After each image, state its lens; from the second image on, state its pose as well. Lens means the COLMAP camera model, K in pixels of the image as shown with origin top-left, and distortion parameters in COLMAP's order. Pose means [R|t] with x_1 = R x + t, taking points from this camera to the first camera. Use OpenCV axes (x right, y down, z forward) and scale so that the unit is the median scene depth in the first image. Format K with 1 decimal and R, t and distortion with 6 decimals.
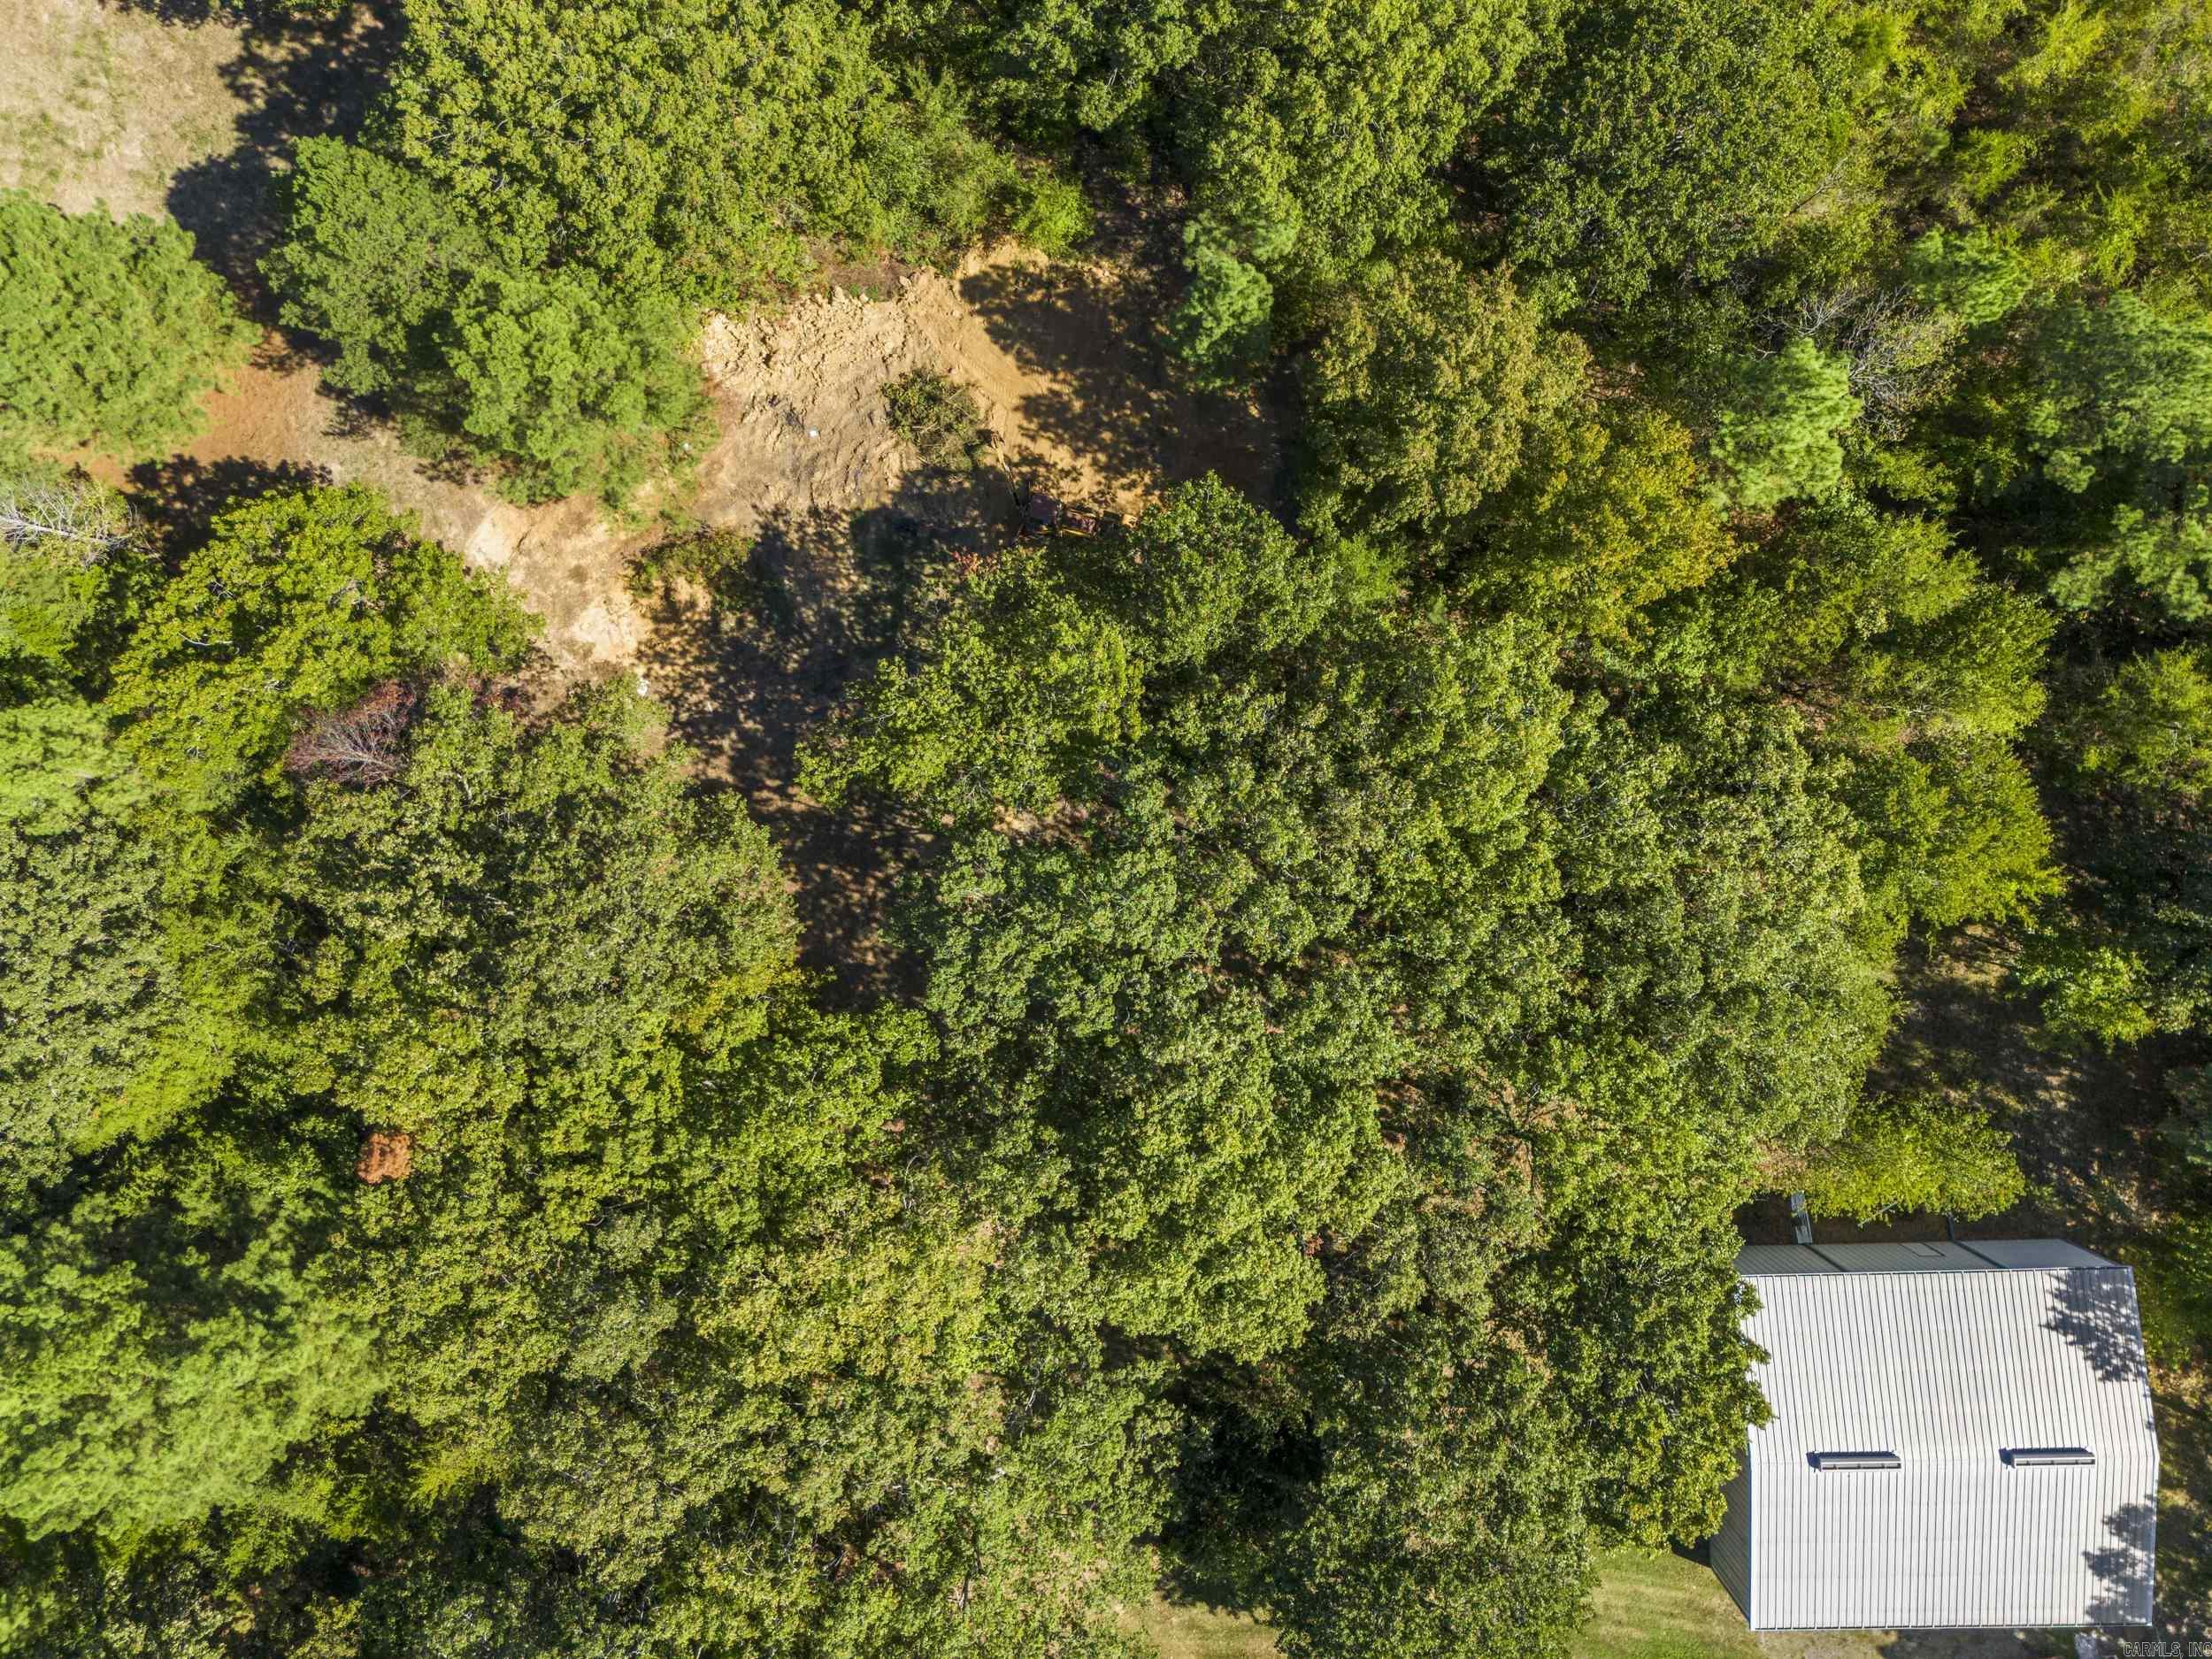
lens RADIAL K [[1561.6, 0, 1112.6], [0, 1561.6, 821.7], [0, 0, 1]] dist [0.071628, -0.056095]
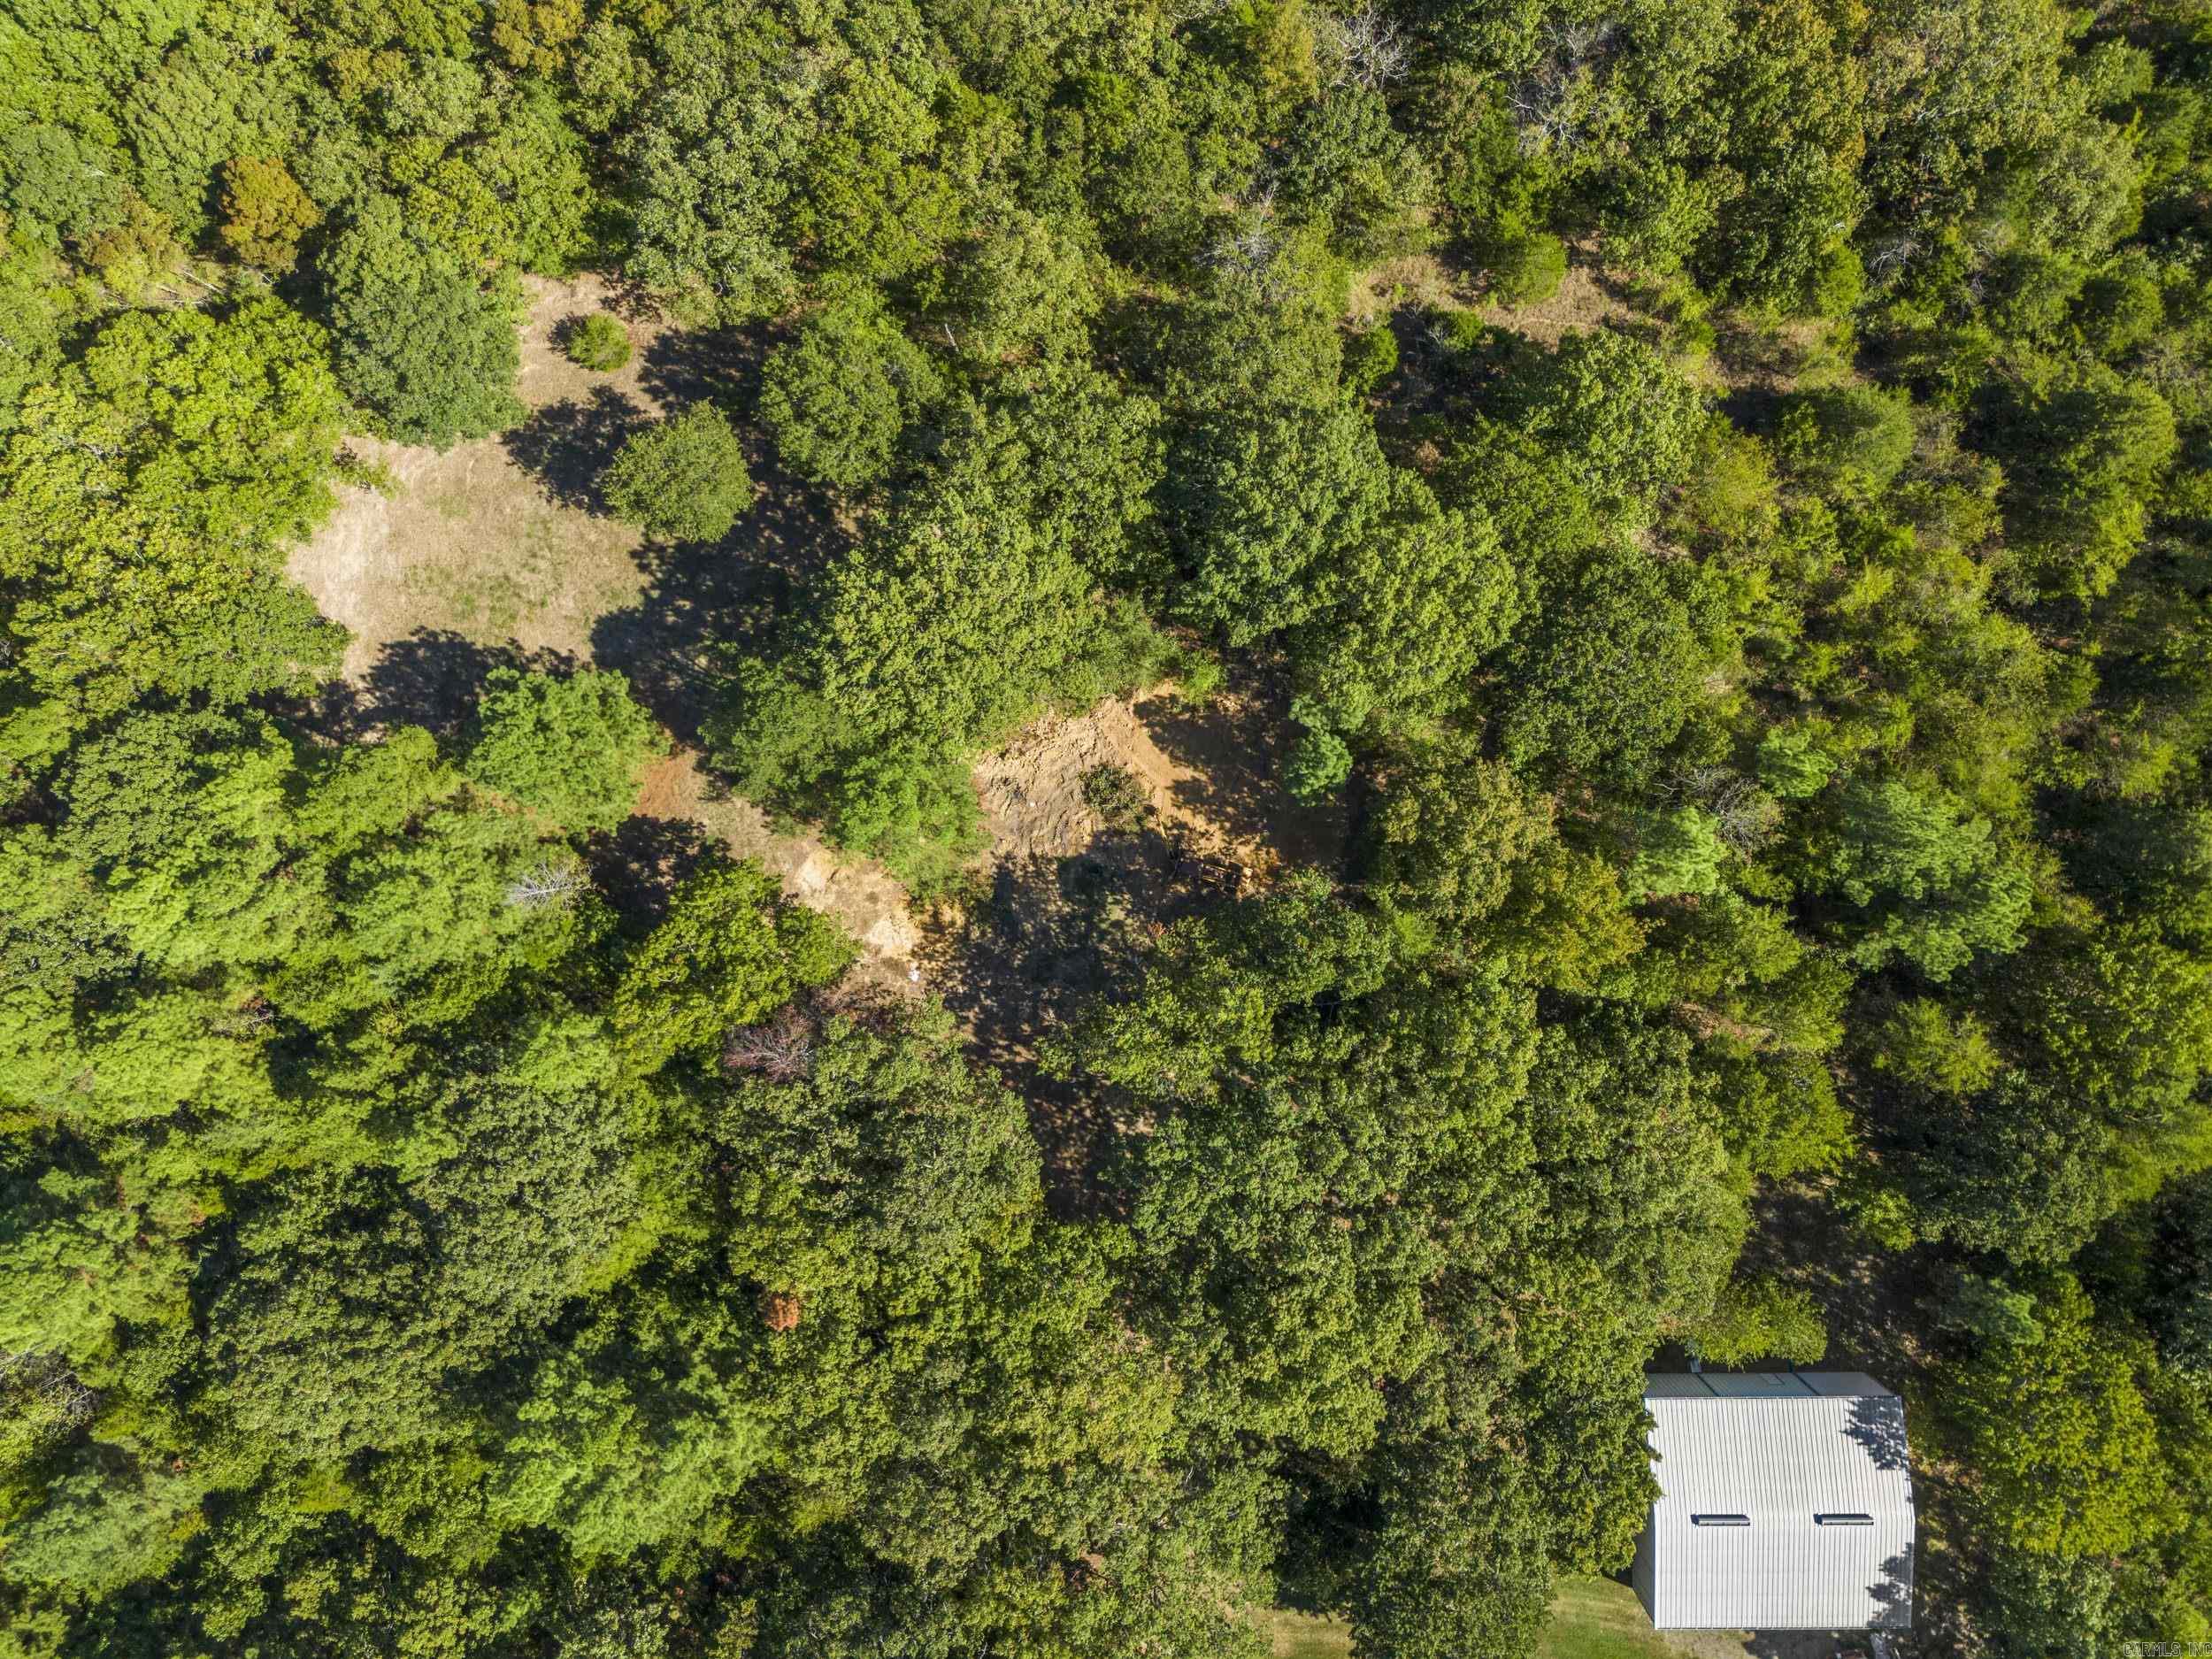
lens RADIAL K [[1561.6, 0, 1112.6], [0, 1561.6, 821.7], [0, 0, 1]] dist [0.071628, -0.056095]
pose [[0.999912, 0.011528, 0.006503, -0.153187], [-0.011519, 0.999933, -0.001501, -0.283019], [-0.006520, 0.001426, 0.999978, -0.575447]]
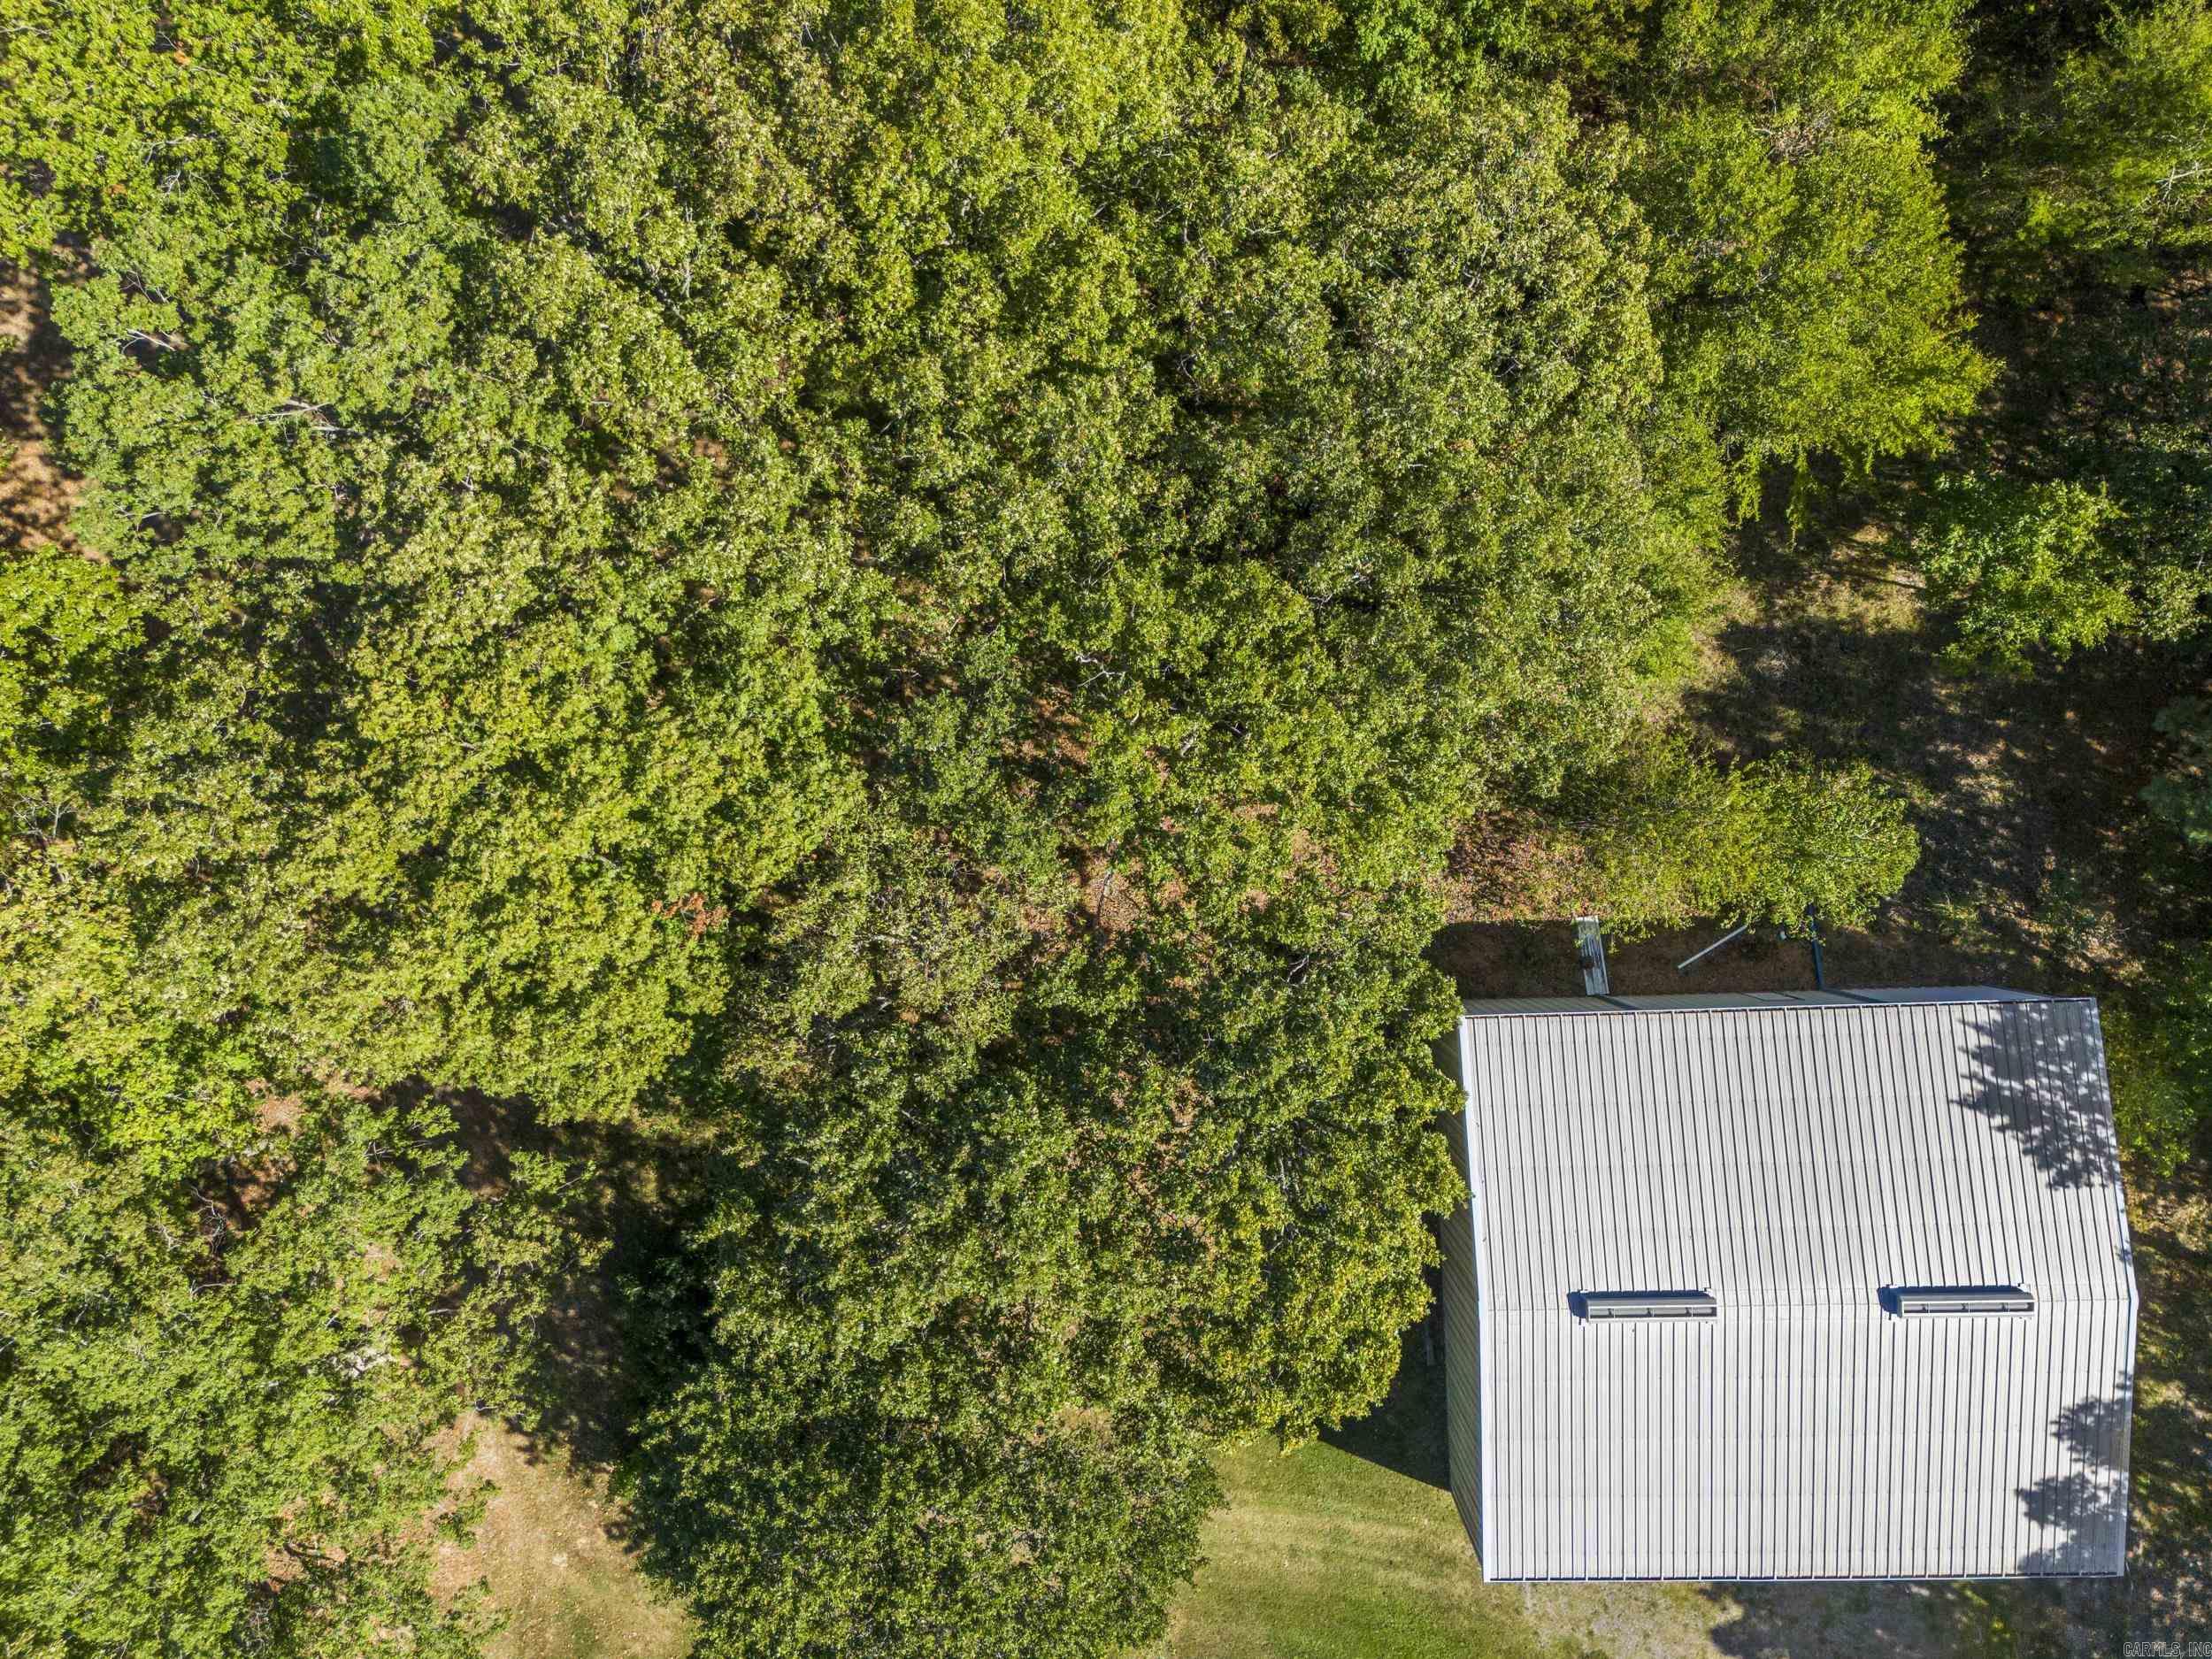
lens RADIAL K [[1526.8, 0, 1096.6], [0, 1526.8, 824.4], [0, 0, 1]] dist [0.013502, 0.003487]
pose [[0.999968, 0.006600, -0.004474, 0.261859], [-0.006619, 0.999969, -0.004228, 0.224273], [0.004446, 0.004258, 0.999981, 0.415277]]
